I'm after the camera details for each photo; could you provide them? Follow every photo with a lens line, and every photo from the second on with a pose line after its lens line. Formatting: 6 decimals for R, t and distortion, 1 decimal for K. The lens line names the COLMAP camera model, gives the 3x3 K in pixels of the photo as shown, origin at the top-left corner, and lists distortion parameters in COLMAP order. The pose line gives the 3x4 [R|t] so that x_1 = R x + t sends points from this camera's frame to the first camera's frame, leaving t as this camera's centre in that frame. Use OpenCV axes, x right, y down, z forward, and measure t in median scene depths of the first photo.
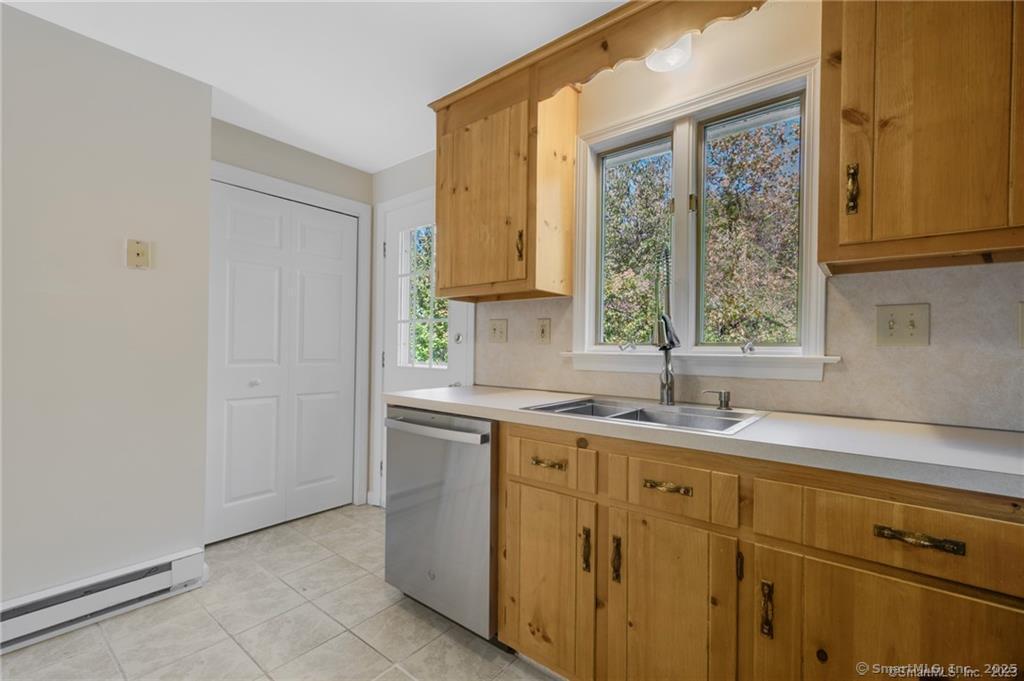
lens RADIAL K [[456.5, 0, 512.9], [0, 456.5, 348.2], [0, 0, 1]] dist [0.003632, -0.002513]
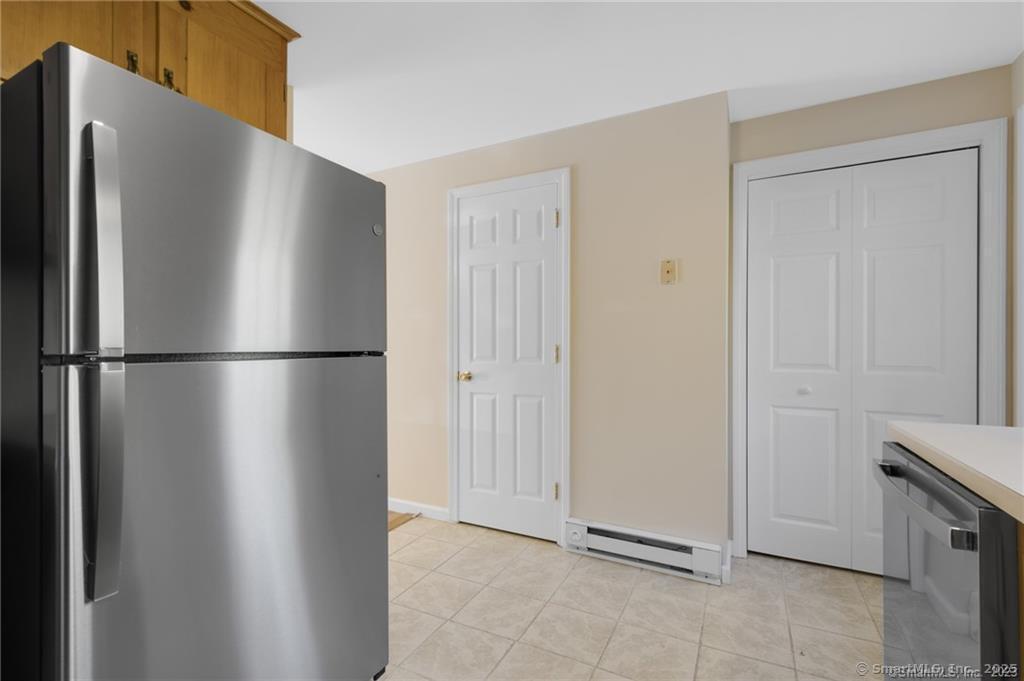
lens RADIAL K [[456.5, 0, 489.1], [0, 456.5, 341.9], [0, 0, 1]] dist [0.003632, -0.002513]
pose [[0.176170, -0.021746, -0.984120, 0.242921], [-0.000764, 0.999753, -0.022228, 0.002986], [0.984359, 0.004668, 0.176110, 0.320395]]
